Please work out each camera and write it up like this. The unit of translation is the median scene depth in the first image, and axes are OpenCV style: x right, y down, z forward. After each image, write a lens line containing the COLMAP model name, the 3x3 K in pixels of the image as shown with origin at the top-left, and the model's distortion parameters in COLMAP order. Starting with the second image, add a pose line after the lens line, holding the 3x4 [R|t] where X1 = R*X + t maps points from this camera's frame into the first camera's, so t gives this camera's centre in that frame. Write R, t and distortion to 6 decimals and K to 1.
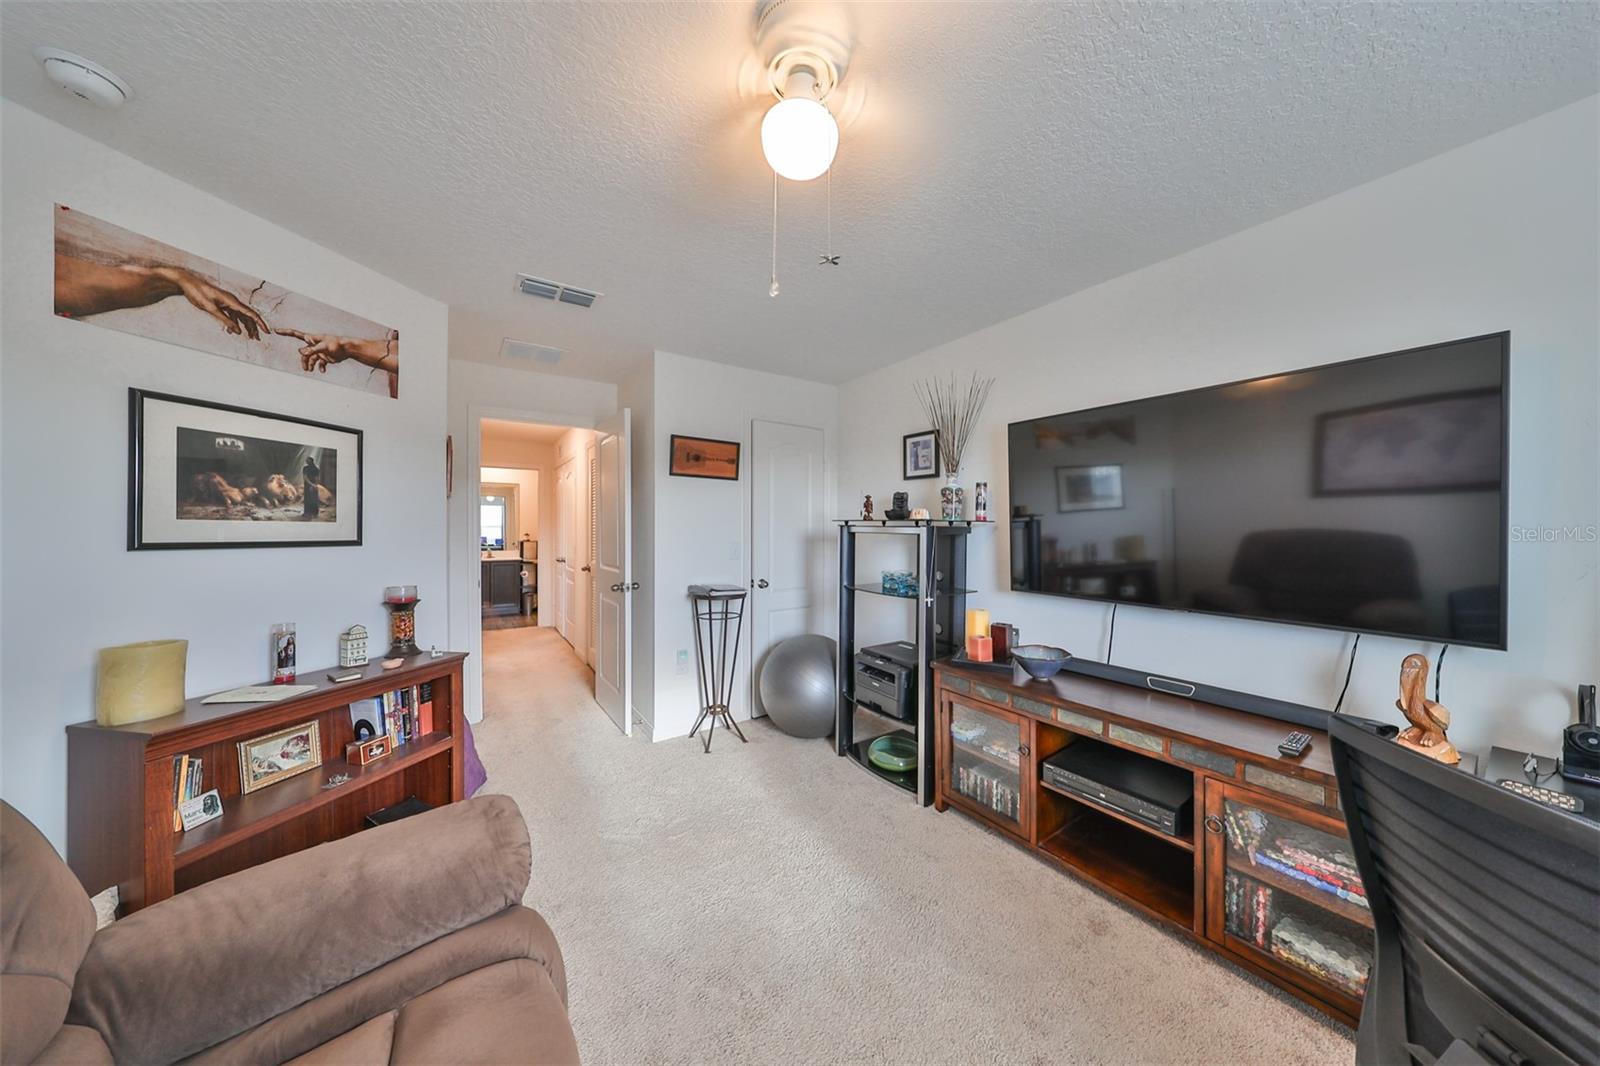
lens RADIAL K [[501.0, 0, 802.9], [0, 501.0, 537.2], [0, 0, 1]] dist [-0.000178, -0.000044]
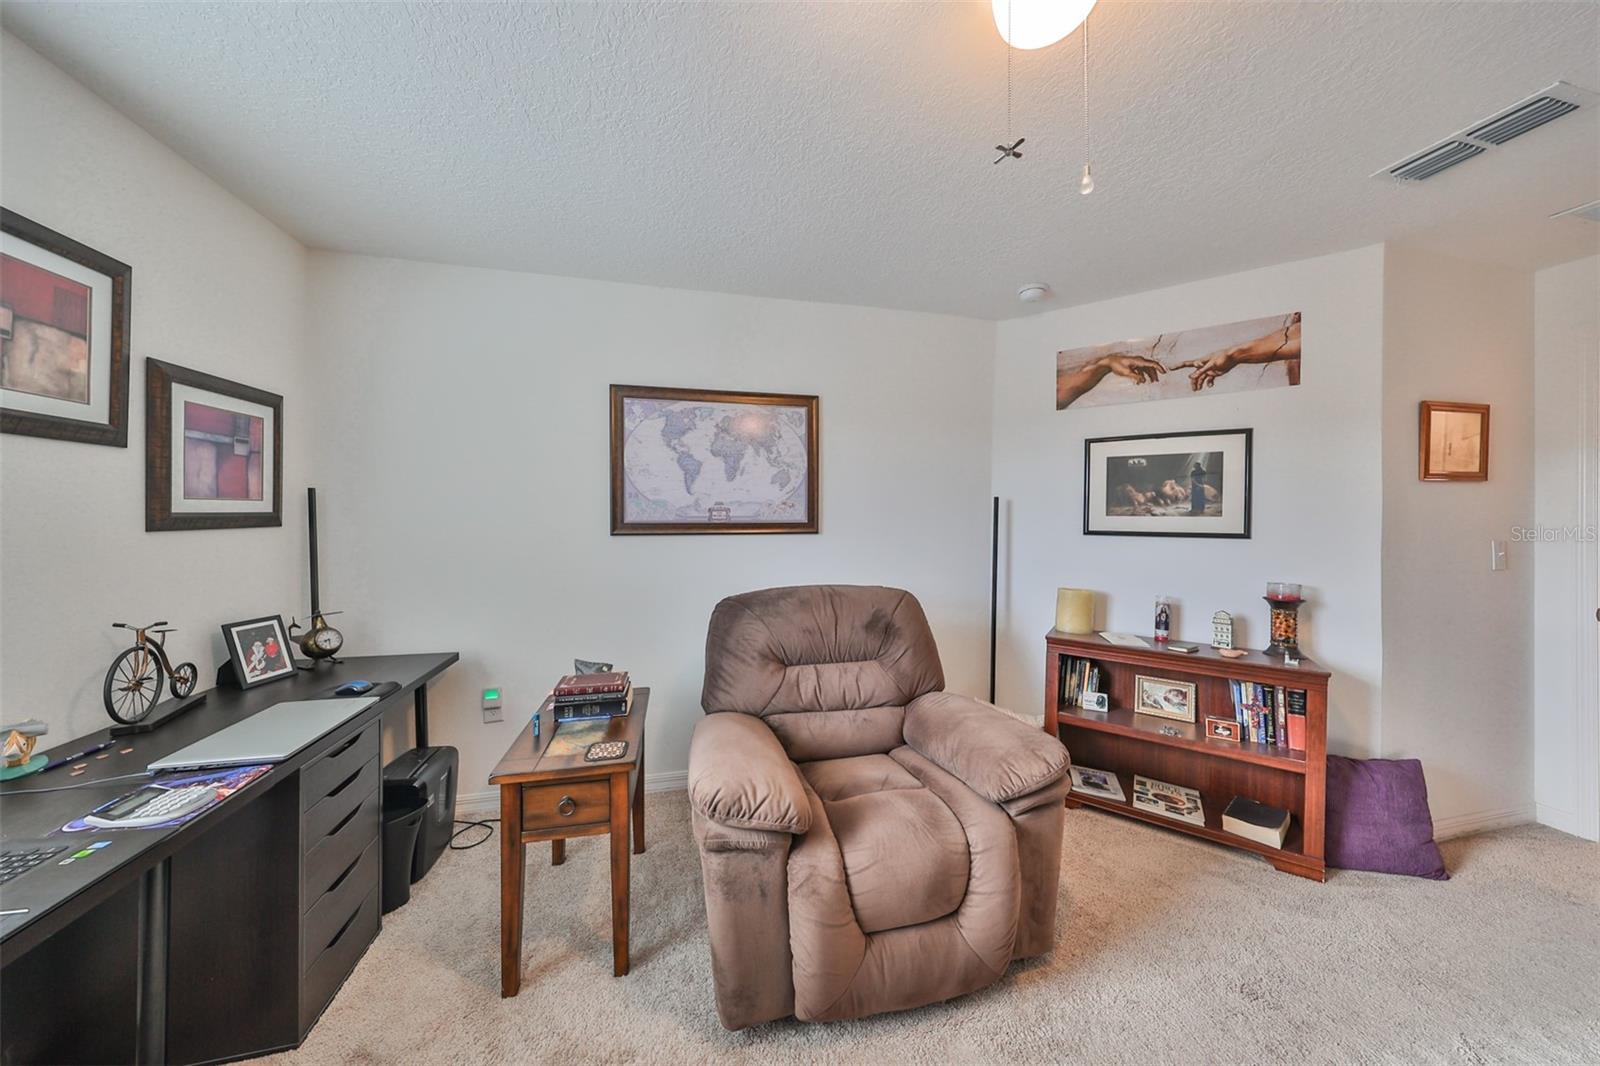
lens RADIAL K [[501.0, 0, 802.9], [0, 501.0, 537.2], [0, 0, 1]] dist [-0.000178, -0.000044]
pose [[-0.334371, 0.019704, -0.942235, 0.462452], [-0.026951, 0.999173, 0.030458, 0.007269], [0.942056, 0.035579, -0.333564, 0.526266]]
